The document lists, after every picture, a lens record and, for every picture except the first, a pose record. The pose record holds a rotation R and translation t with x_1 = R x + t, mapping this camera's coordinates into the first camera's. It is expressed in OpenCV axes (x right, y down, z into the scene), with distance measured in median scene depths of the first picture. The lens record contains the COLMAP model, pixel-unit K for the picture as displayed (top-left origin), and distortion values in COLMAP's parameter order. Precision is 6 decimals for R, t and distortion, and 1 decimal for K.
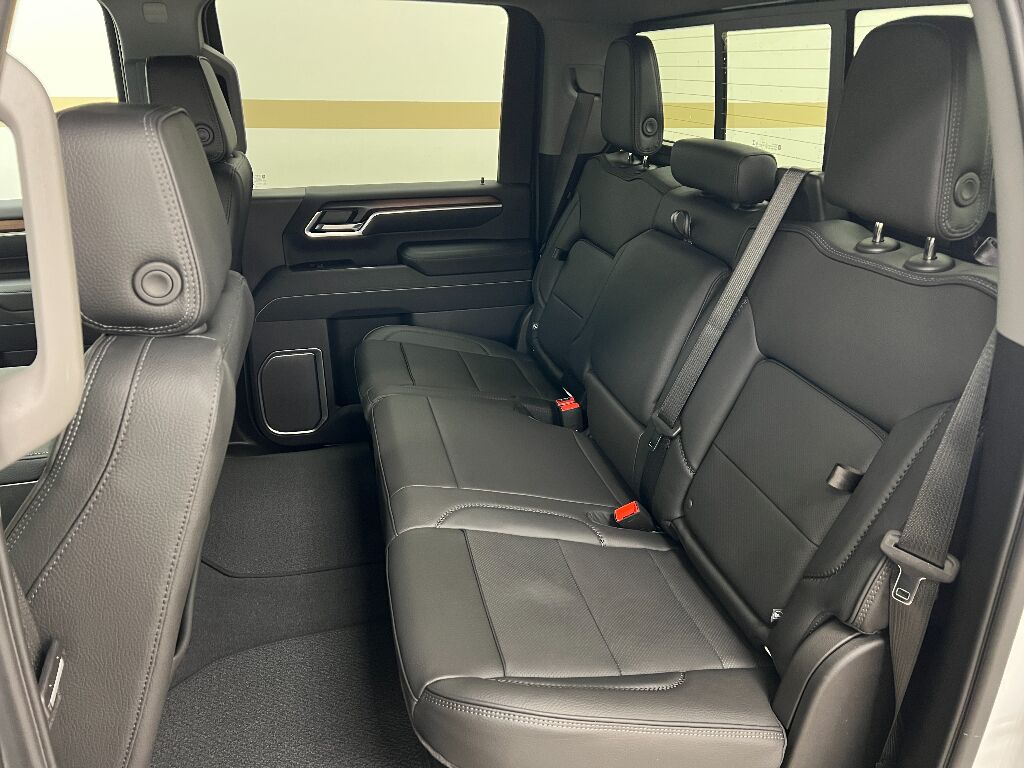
lens RADIAL K [[775.7, 0, 514.8], [0, 775.7, 382.2], [0, 0, 1]] dist [0.031947, -0.007296]
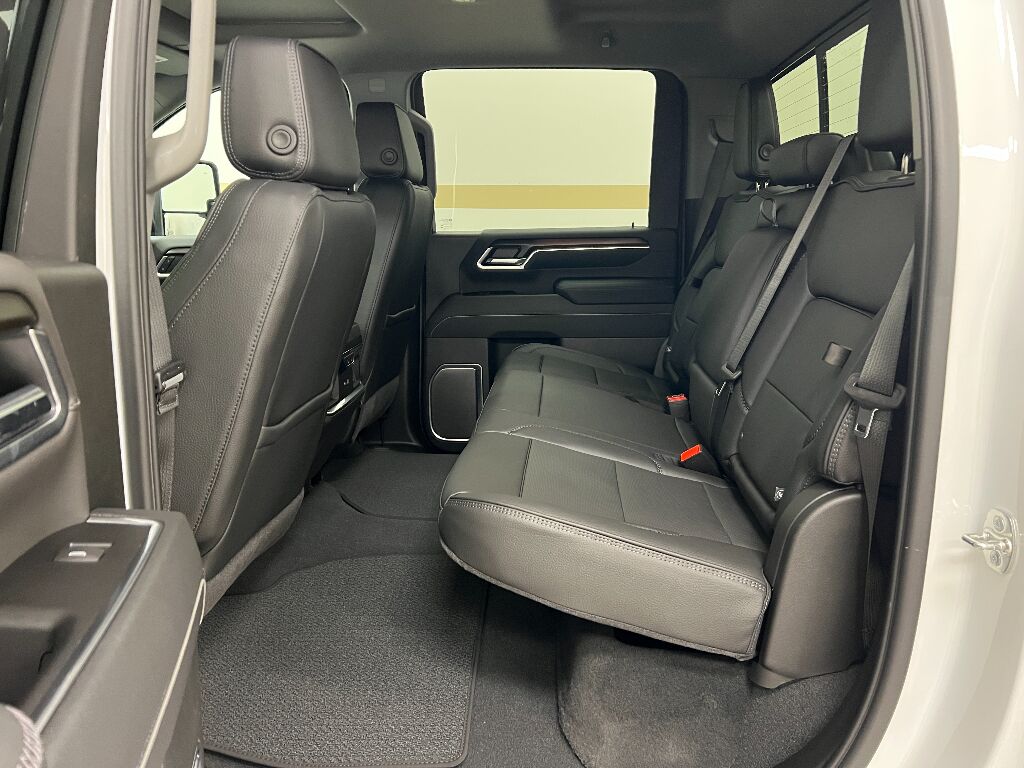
lens RADIAL K [[775.7, 0, 514.8], [0, 775.7, 382.2], [0, 0, 1]] dist [0.031947, -0.007296]
pose [[0.953581, 0.048921, -0.297136, 0.180485], [-0.103628, 0.979761, -0.171259, 0.222831], [0.282744, 0.194101, 0.939351, -0.078368]]
